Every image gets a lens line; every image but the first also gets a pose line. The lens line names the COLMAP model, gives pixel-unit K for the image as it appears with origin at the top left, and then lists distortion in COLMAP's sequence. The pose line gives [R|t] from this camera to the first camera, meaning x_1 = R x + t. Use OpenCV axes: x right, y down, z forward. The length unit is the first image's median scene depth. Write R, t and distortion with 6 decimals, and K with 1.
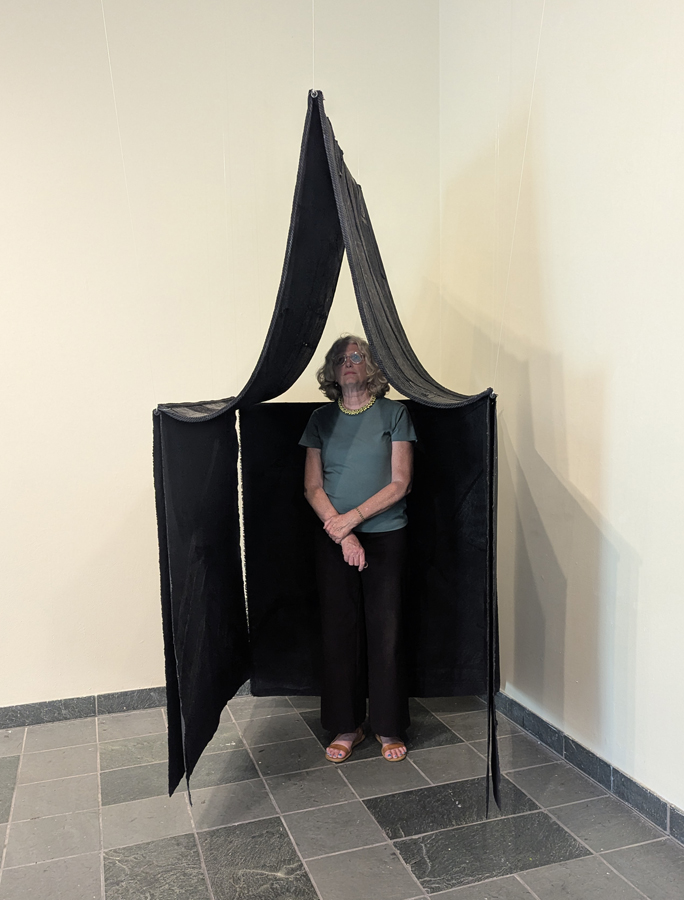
lens RADIAL K [[796.3, 0, 366.4], [0, 796.3, 482.9], [0, 0, 1]] dist [0.058210, 0.023828]
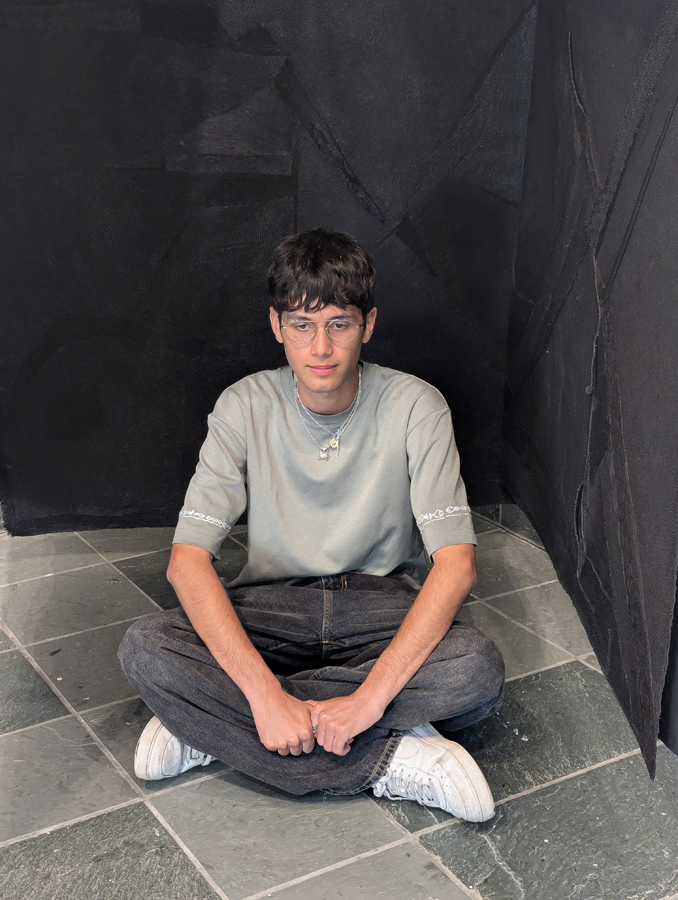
lens RADIAL K [[1291.8, 0, 335.1], [0, 1291.8, 451.4], [0, 0, 1]] dist [0.055363, 0.000000]
pose [[0.979341, -0.049048, 0.196175, -0.120975], [0.004009, 0.974656, 0.223675, 0.063506], [-0.202174, -0.218268, 0.954717, 0.310612]]
